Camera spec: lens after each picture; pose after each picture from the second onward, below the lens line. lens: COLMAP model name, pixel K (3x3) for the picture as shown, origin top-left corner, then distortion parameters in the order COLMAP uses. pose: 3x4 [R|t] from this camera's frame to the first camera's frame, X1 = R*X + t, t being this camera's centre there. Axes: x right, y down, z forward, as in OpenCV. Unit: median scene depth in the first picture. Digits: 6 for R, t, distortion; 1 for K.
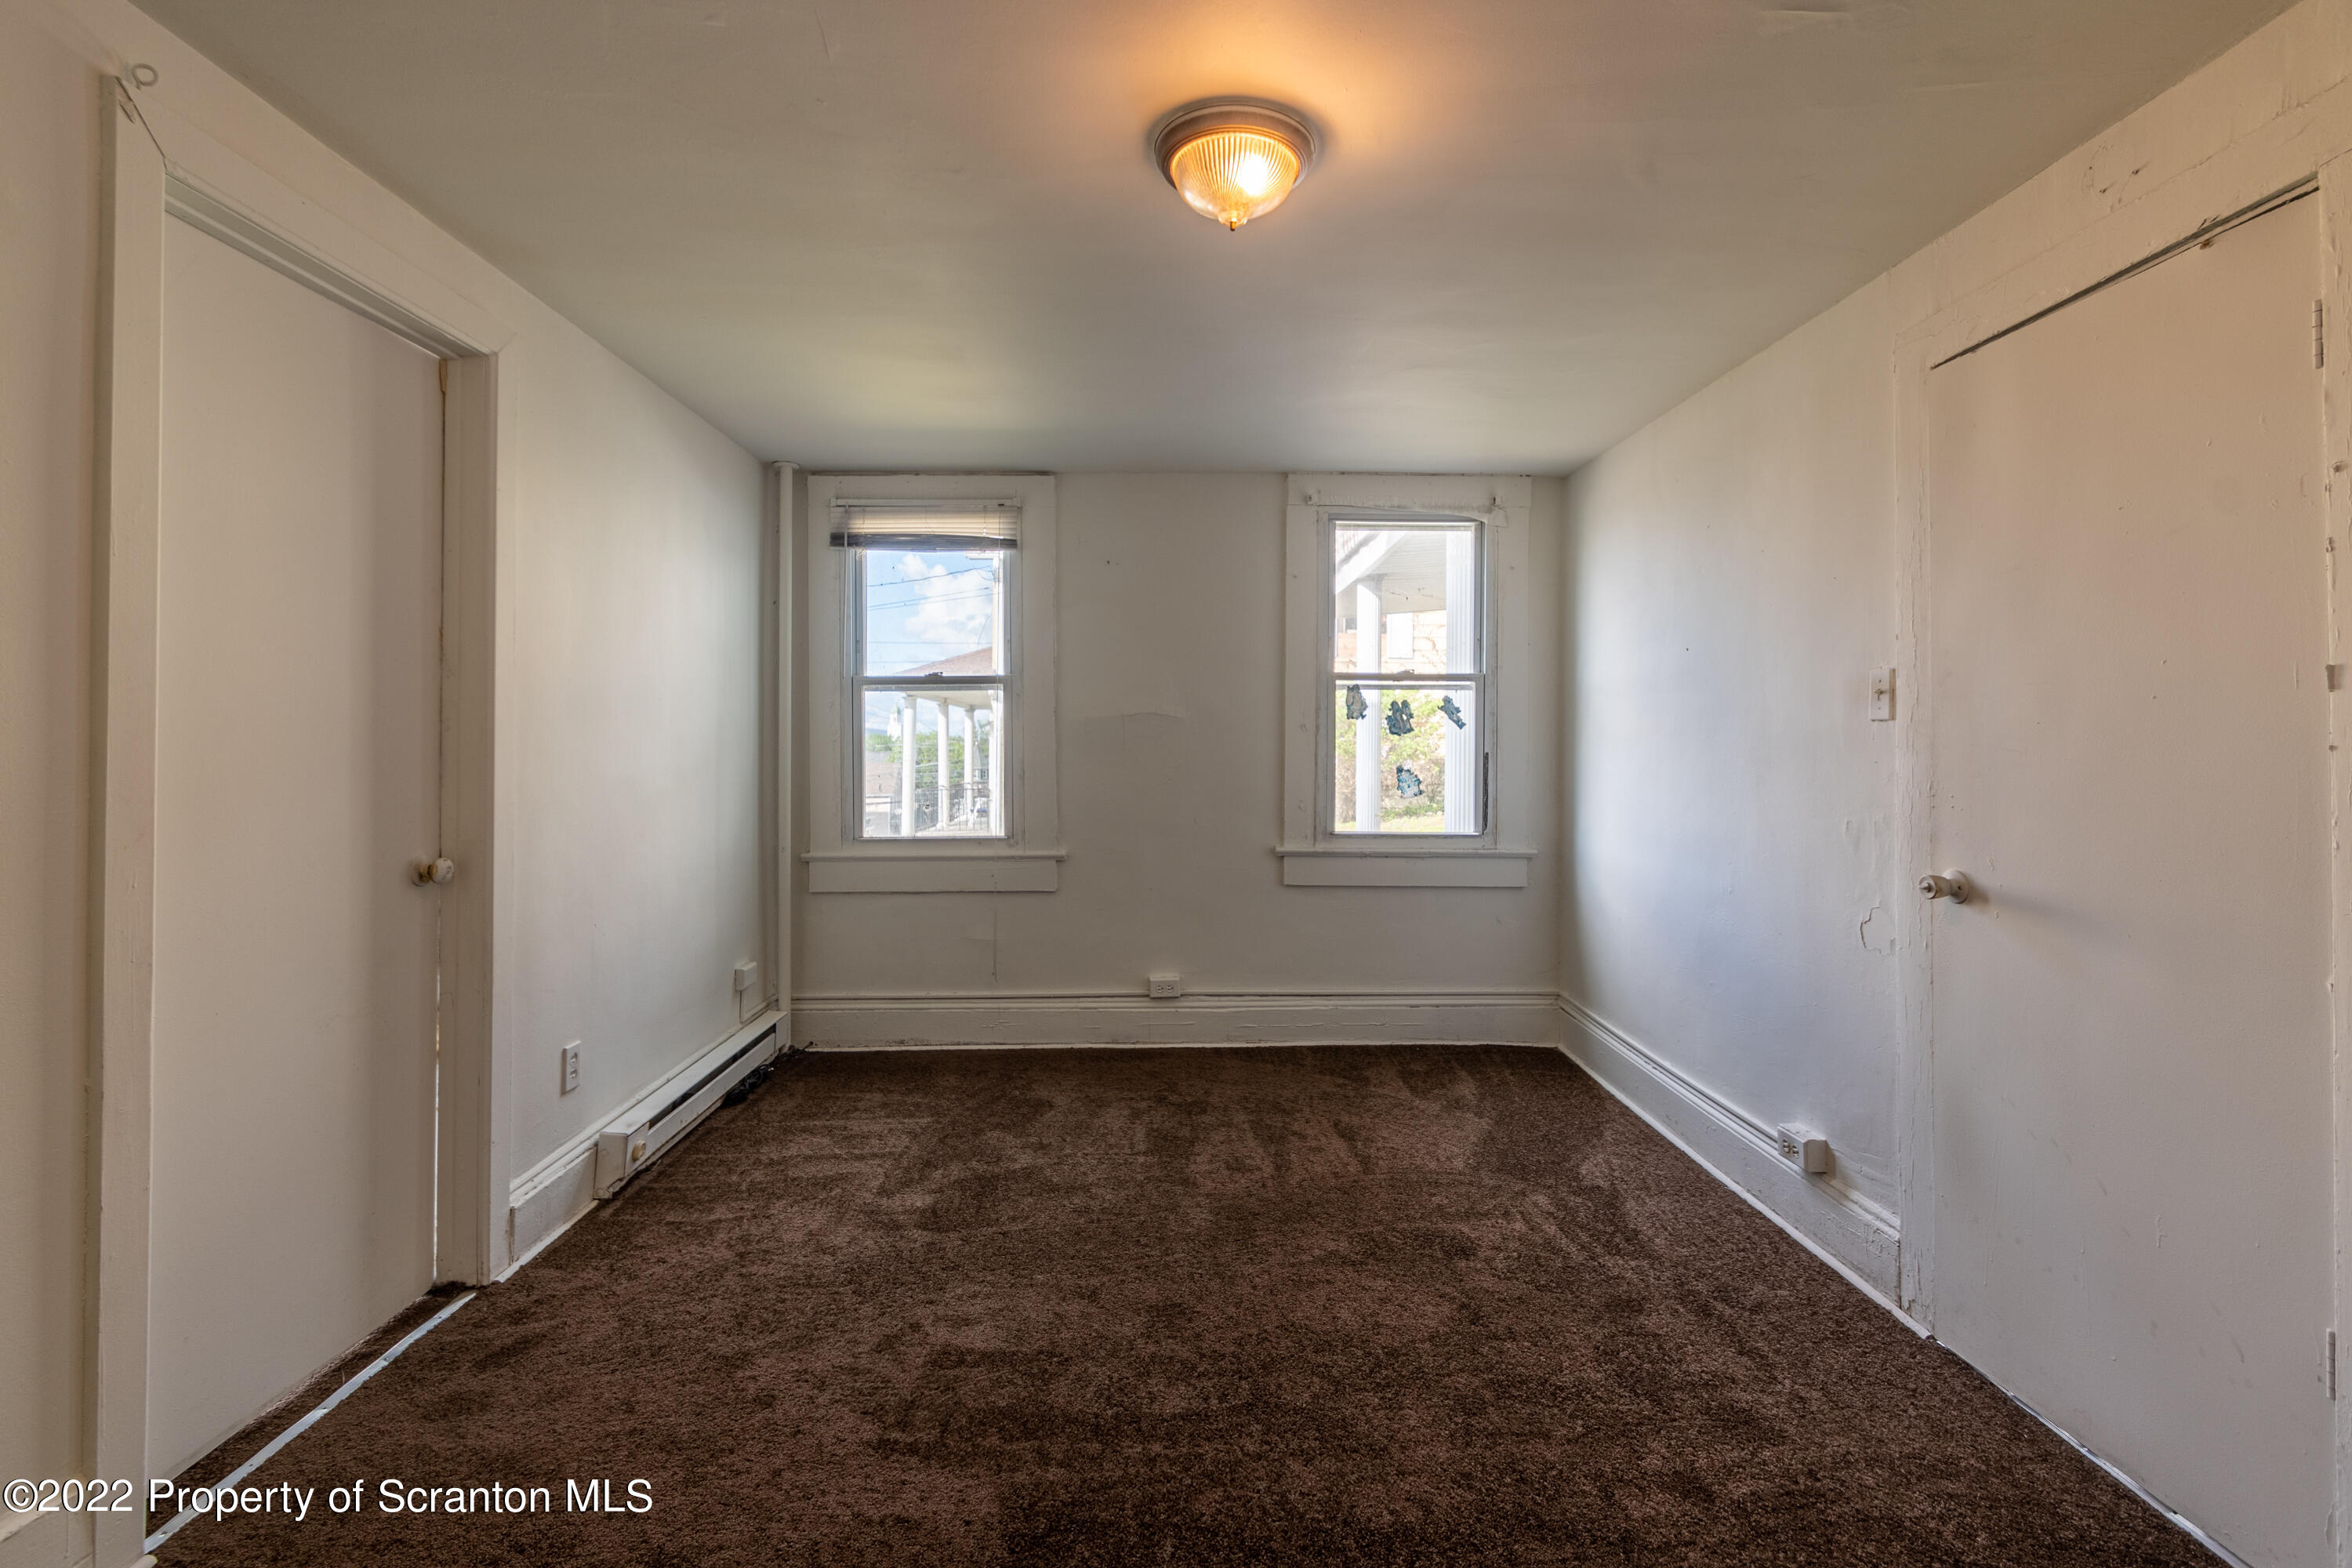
lens RADIAL K [[1039.9, 0, 1166.0], [0, 1039.9, 737.3], [0, 0, 1]] dist [0.003538, 0.000066]
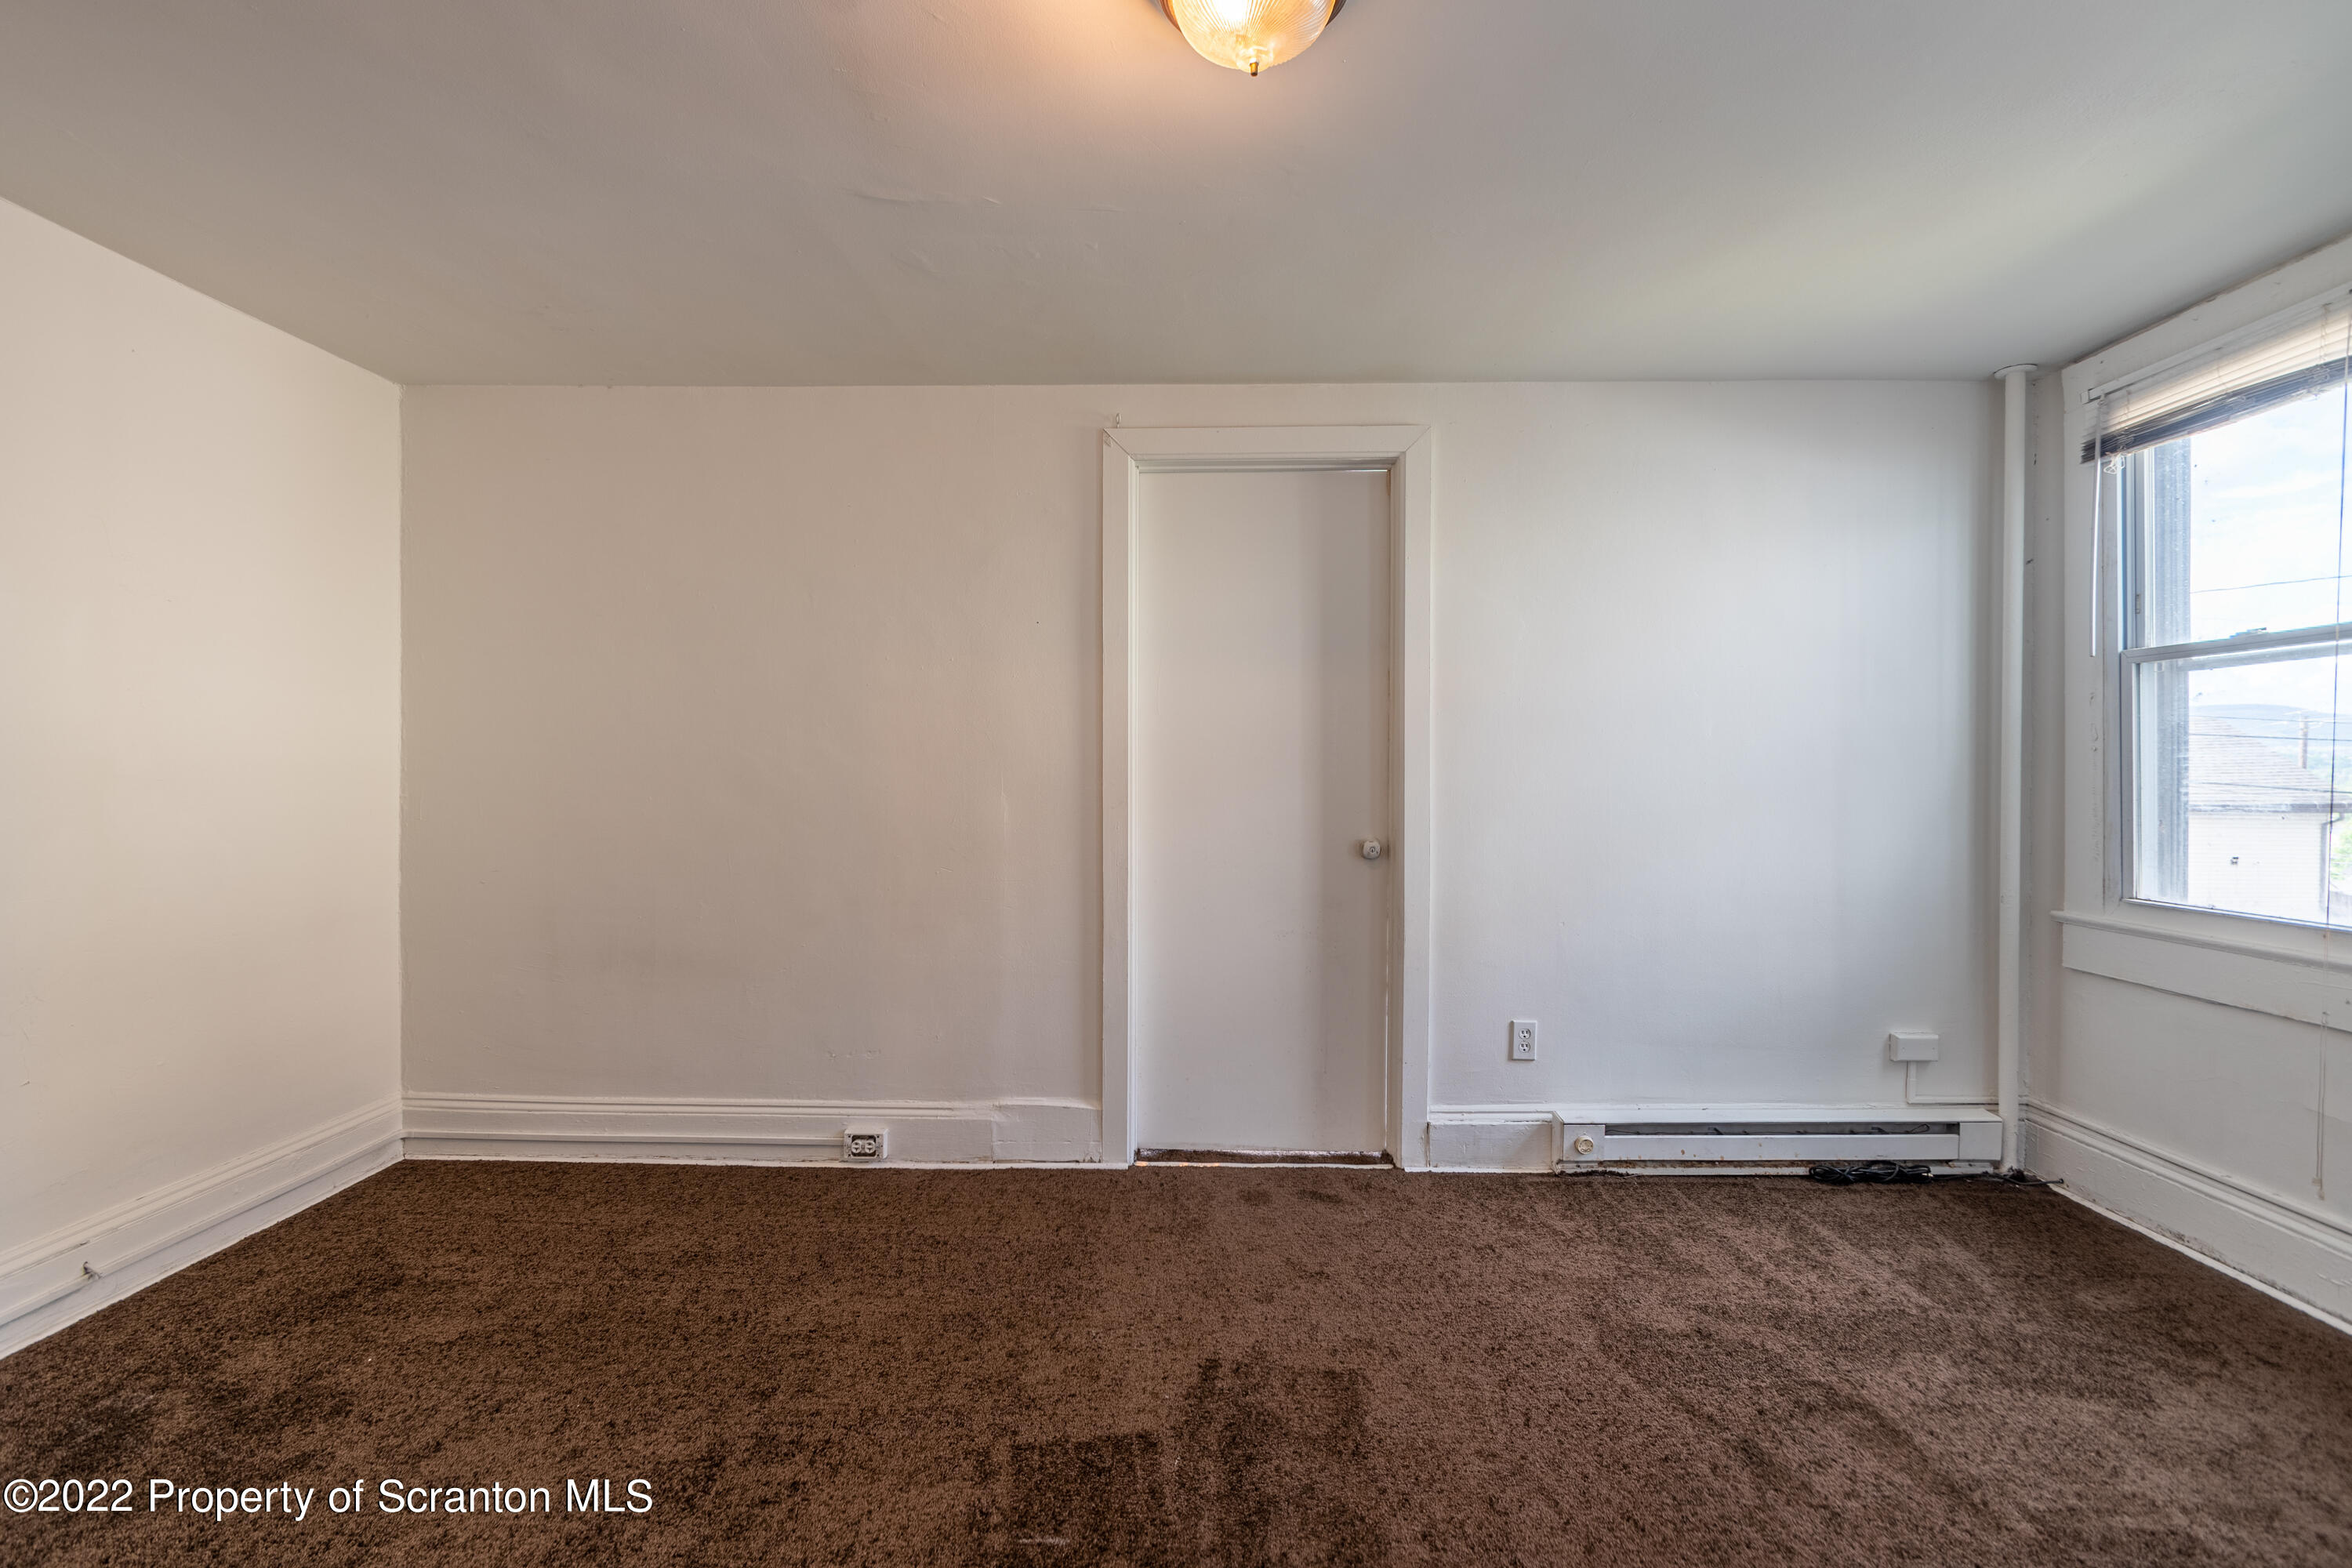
lens RADIAL K [[1027.2, 0, 1176.0], [0, 1027.2, 784.0], [0, 0, 1]] dist [0.006093, -0.003556]
pose [[-0.015311, 0.015789, -0.999758, 0.553271], [0.008324, 0.999843, 0.015662, 0.015451], [0.999848, -0.008082, -0.015440, 0.638526]]
